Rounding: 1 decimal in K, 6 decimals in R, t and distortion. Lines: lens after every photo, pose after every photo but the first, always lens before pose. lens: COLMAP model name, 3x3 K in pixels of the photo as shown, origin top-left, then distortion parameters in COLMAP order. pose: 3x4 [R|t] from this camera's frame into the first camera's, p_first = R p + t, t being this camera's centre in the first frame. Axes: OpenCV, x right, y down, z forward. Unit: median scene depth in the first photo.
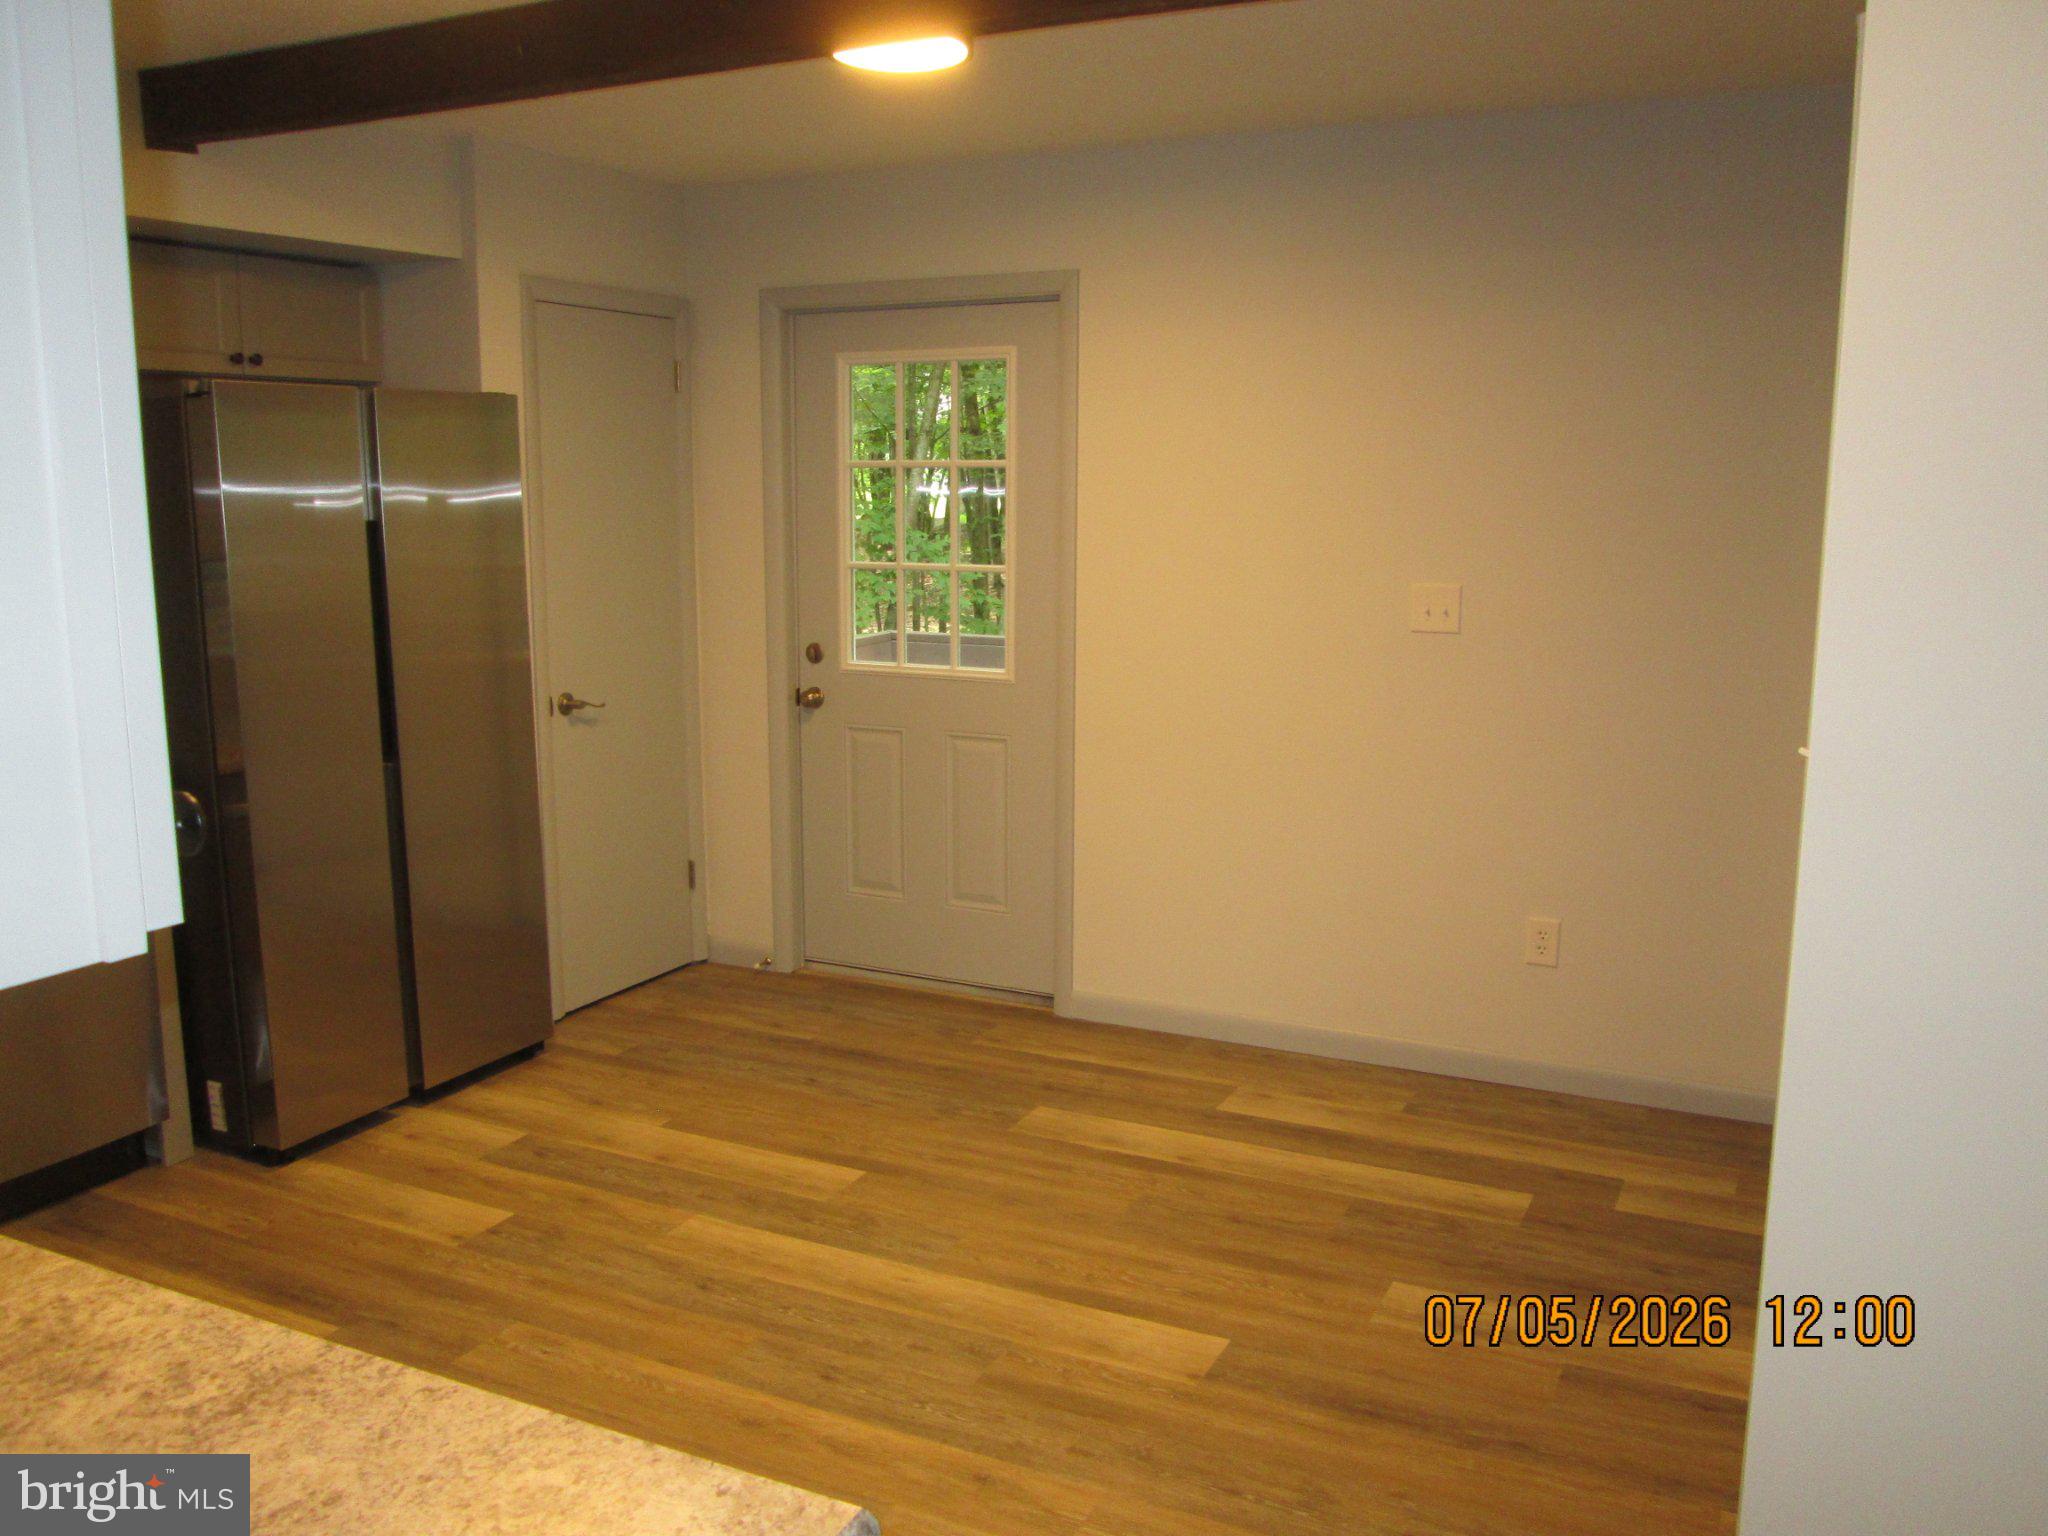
lens RADIAL K [[1685.3, 0, 1026.6], [0, 1685.3, 762.7], [0, 0, 1]] dist [-0.051180, 0.018757]
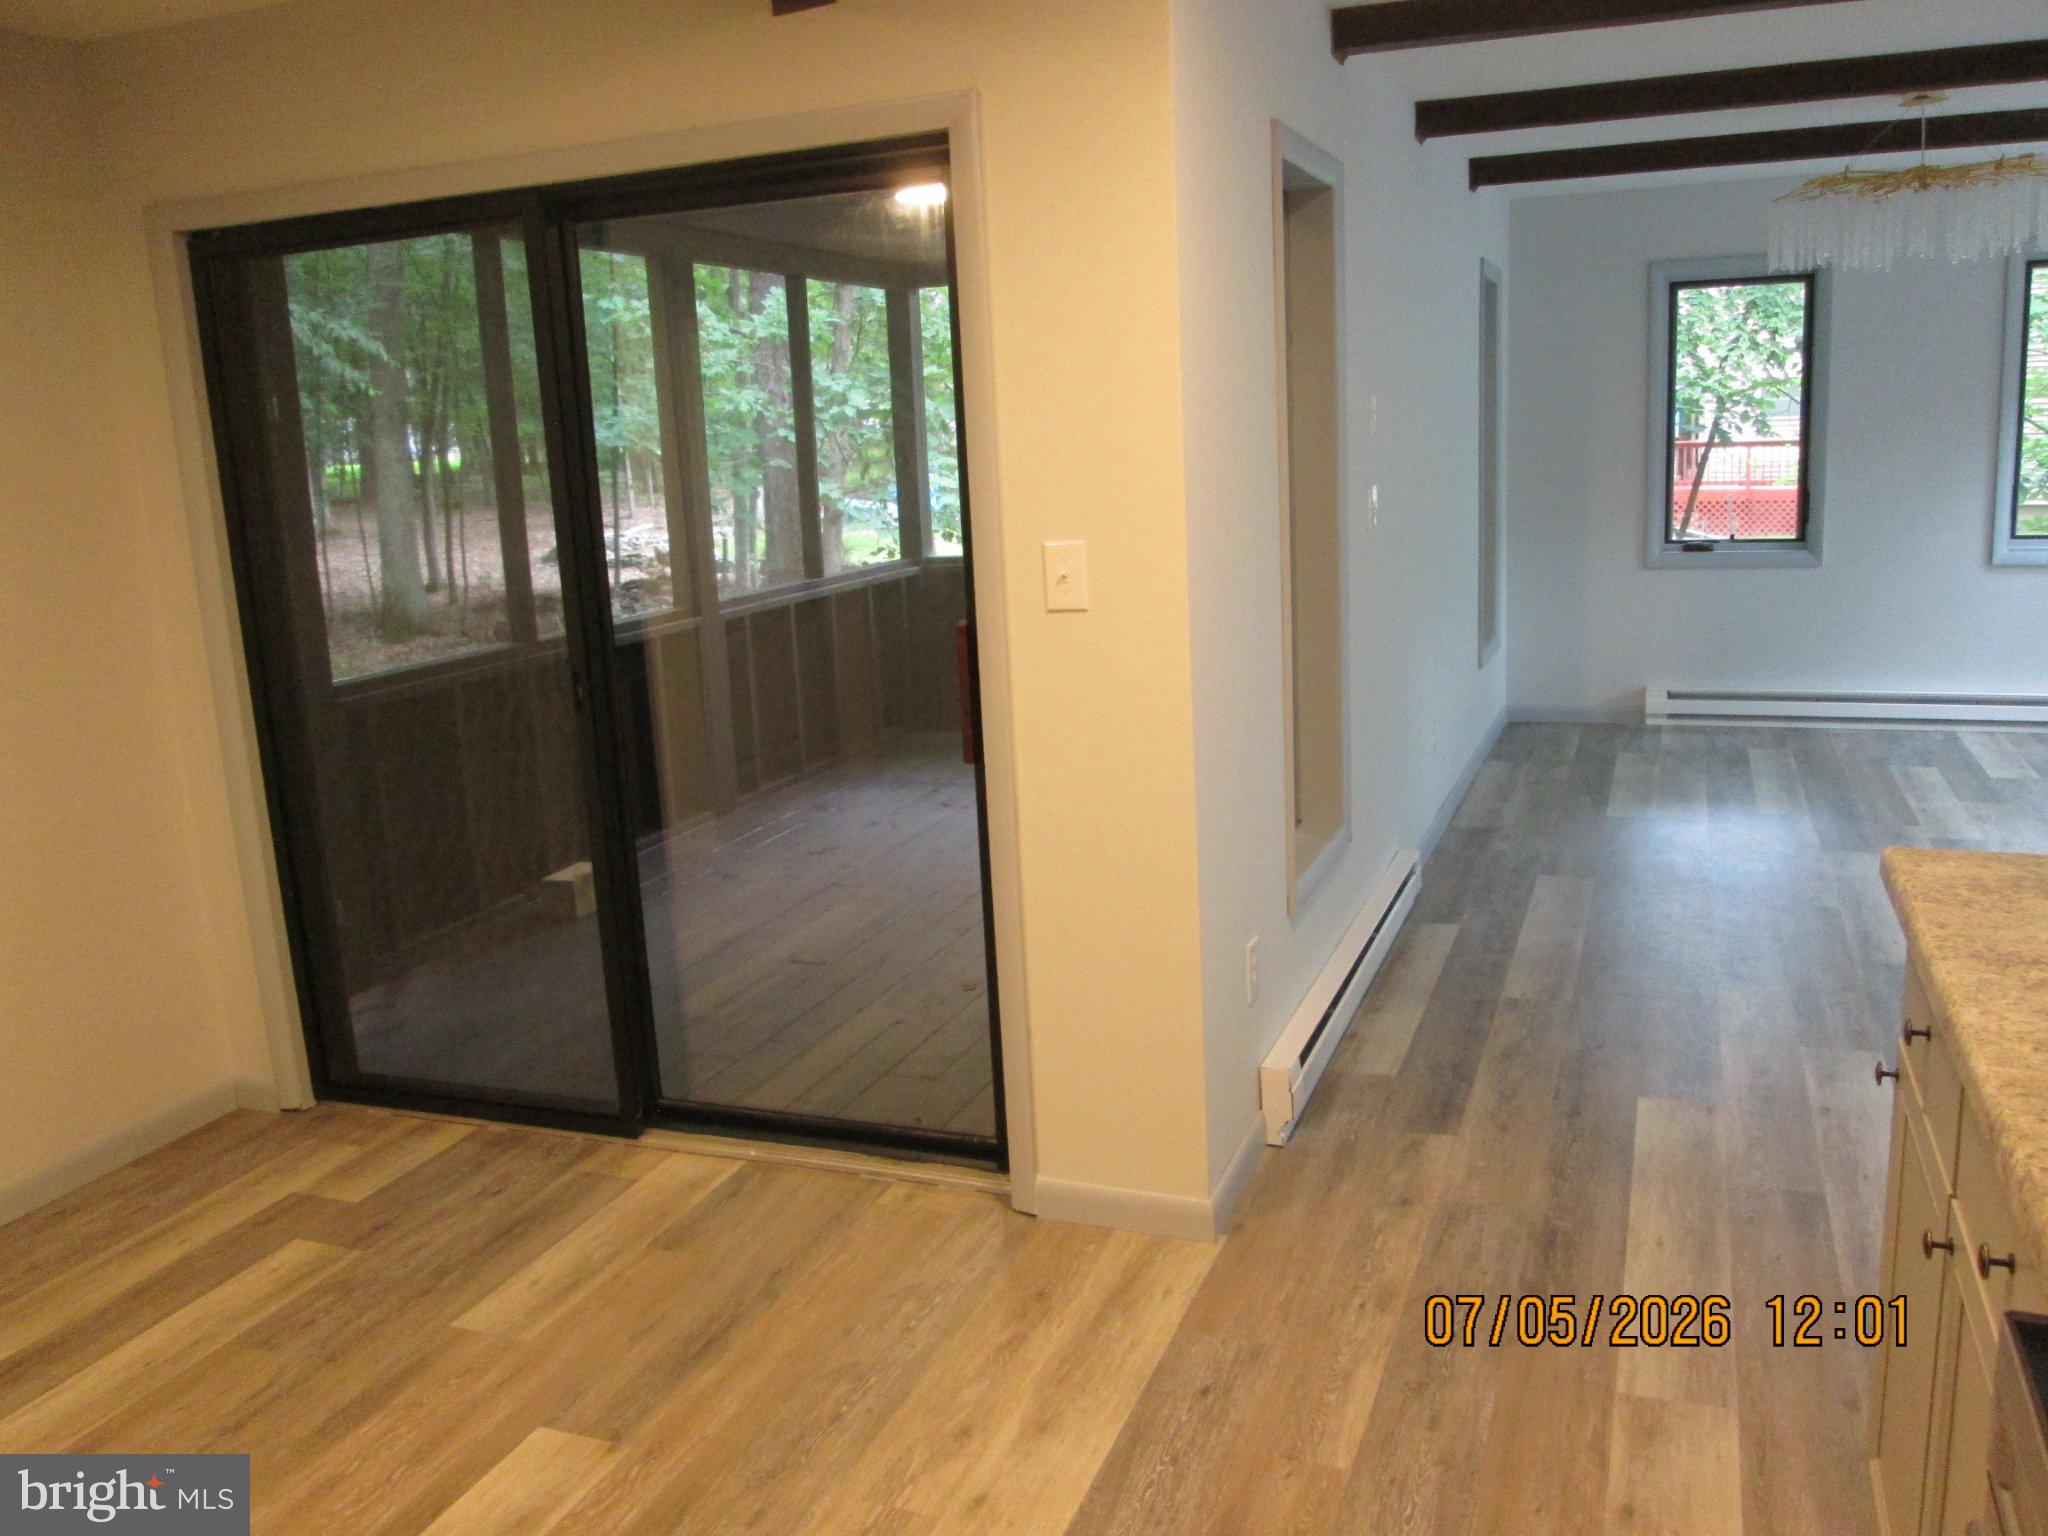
lens RADIAL K [[1685.3, 0, 1003.4], [0, 1685.3, 753.2], [0, 0, 1]] dist [-0.051180, 0.018757]
pose [[-0.089066, -0.186030, 0.978499, -0.534813], [0.218105, 0.954918, 0.201399, -0.087763], [-0.971853, 0.231354, -0.044476, 0.565347]]
